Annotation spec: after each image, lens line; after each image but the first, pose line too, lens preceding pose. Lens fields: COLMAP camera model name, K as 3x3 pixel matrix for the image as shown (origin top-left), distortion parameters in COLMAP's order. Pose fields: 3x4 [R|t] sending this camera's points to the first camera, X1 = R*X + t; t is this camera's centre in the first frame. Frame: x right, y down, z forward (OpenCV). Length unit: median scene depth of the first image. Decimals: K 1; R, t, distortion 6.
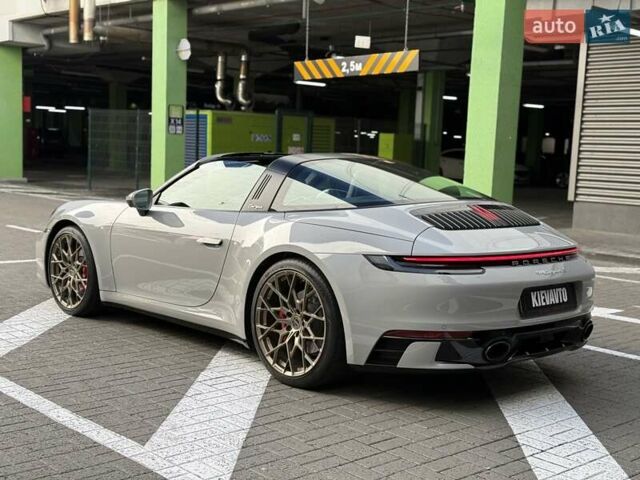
lens RADIAL K [[898.9, 0, 320.0], [0, 898.9, 240.0], [0, 0, 1]] dist [0.126488, -0.061130]
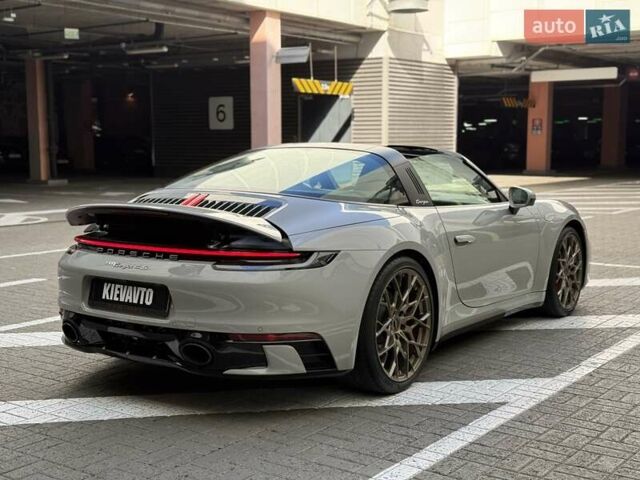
lens RADIAL K [[898.9, 0, 320.0], [0, 898.9, 240.0], [0, 0, 1]] dist [0.126488, -0.061130]
pose [[0.197716, 0.069094, -0.977821, 1.189894], [-0.089621, 0.994609, 0.052159, -0.055371], [0.976154, 0.077320, 0.202842, 1.022024]]
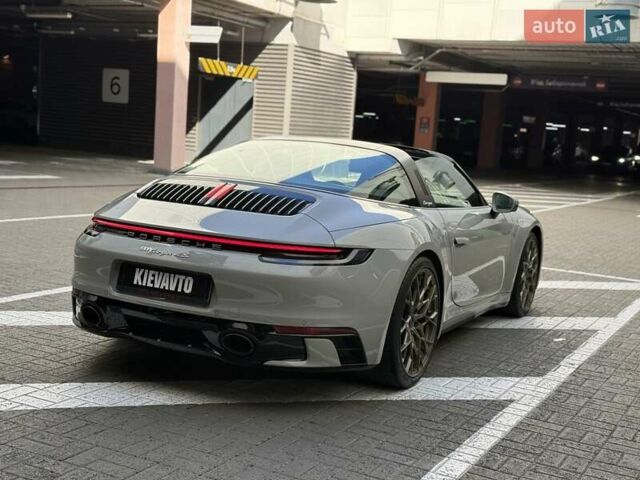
lens RADIAL K [[898.9, 0, 320.0], [0, 898.9, 240.0], [0, 0, 1]] dist [0.126488, -0.061130]
pose [[0.337634, 0.101665, -0.935771, 1.159276], [-0.153730, 0.986757, 0.051737, -0.047480], [0.928639, 0.126388, 0.348792, 0.845996]]
